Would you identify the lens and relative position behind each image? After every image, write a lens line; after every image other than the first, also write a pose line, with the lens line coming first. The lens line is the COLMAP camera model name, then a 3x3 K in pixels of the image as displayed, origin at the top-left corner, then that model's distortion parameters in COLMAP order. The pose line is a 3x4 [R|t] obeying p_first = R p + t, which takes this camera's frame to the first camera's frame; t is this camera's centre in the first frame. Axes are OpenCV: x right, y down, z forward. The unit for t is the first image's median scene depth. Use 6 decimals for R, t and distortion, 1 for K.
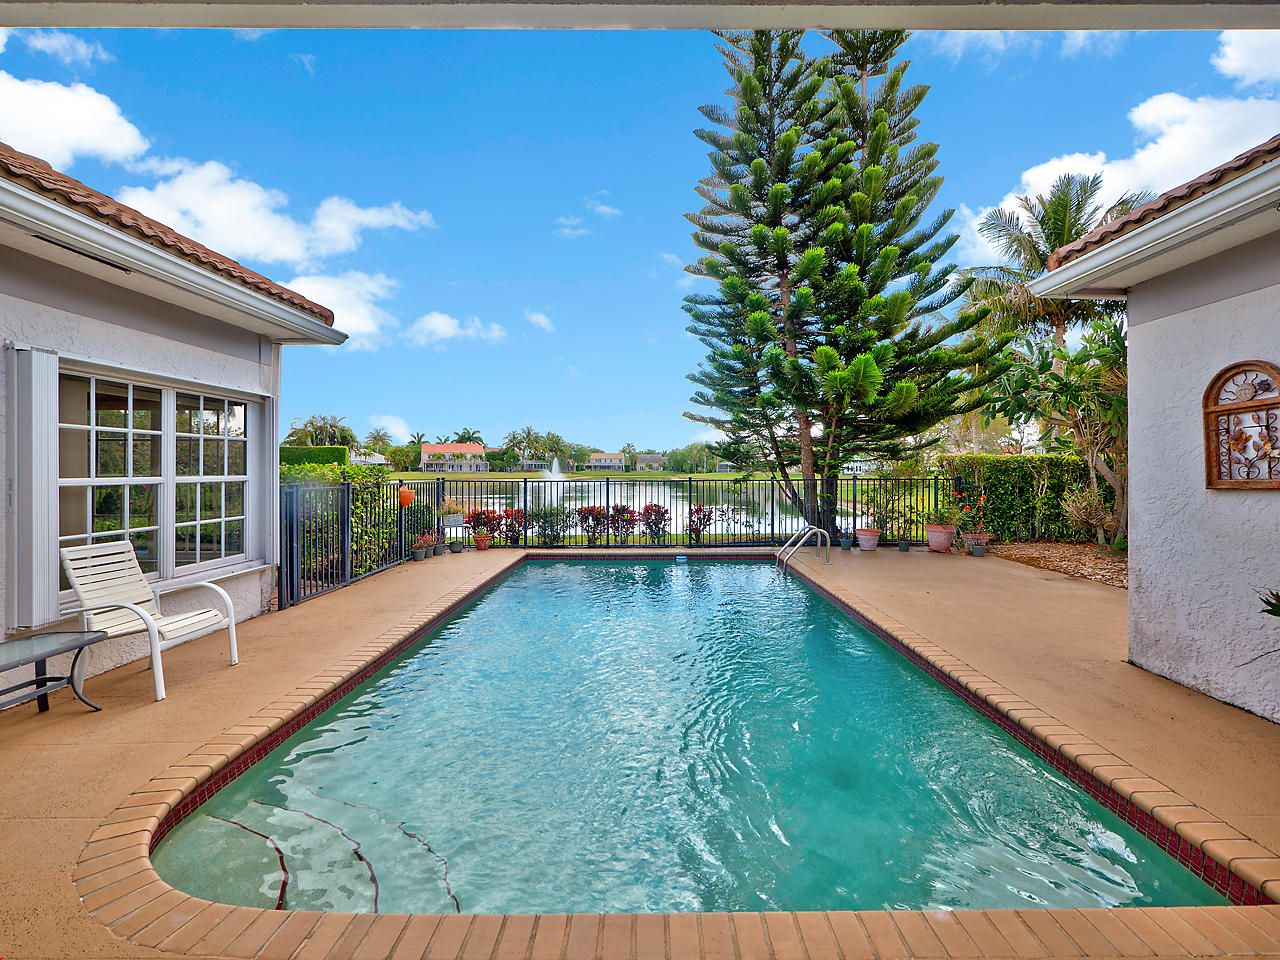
lens RADIAL K [[519.7, 0, 642.5], [0, 519.7, 465.4], [0, 0, 1]] dist [-0.028544, 0.000007]
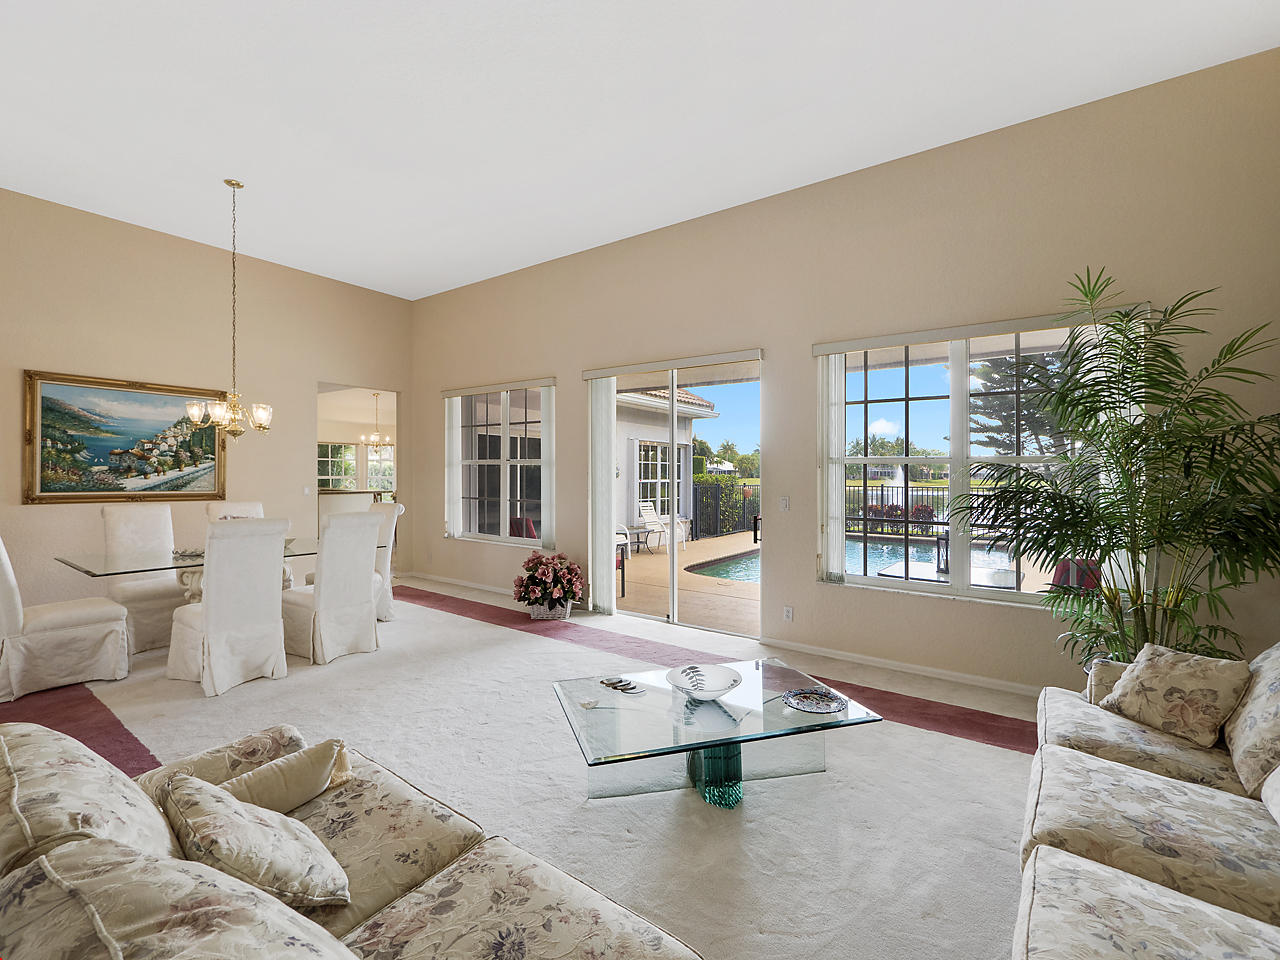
lens RADIAL K [[557.7, 0, 620.5], [0, 557.7, 476.2], [0, 0, 1]] dist [0.001133, 0.000058]
pose [[0.789841, 0.008247, -0.613257, 0.524885], [-0.002943, 0.999949, 0.009656, -0.017960], [0.613305, -0.005822, 0.789825, -1.097439]]
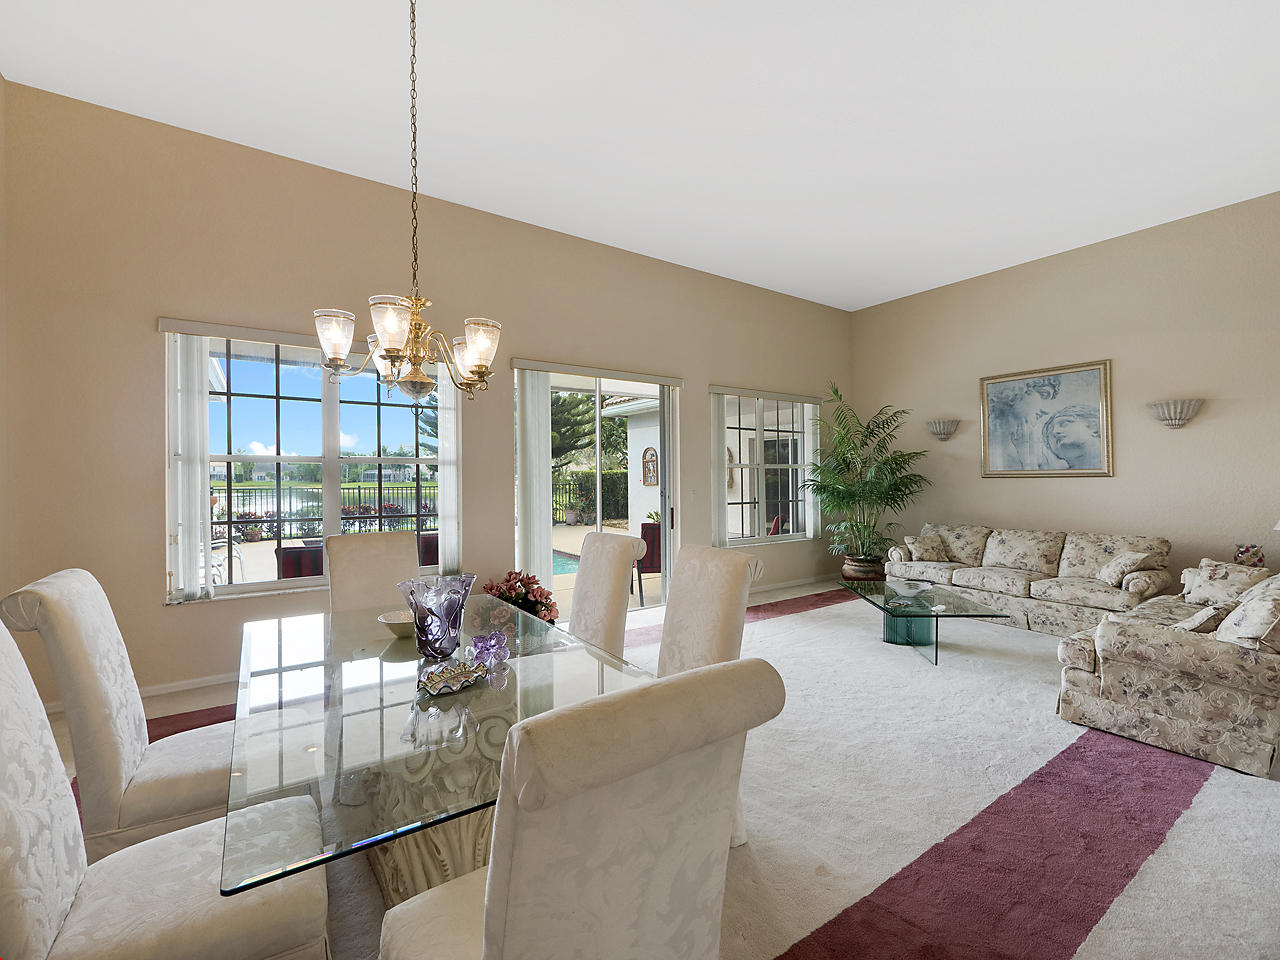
lens RADIAL K [[557.7, 0, 620.5], [0, 557.7, 476.2], [0, 0, 1]] dist [0.001133, 0.000058]
pose [[0.823033, -0.005038, 0.567972, -0.625168], [0.001793, 0.999979, 0.006272, -0.020277], [-0.567991, -0.004144, 0.823024, -1.131911]]
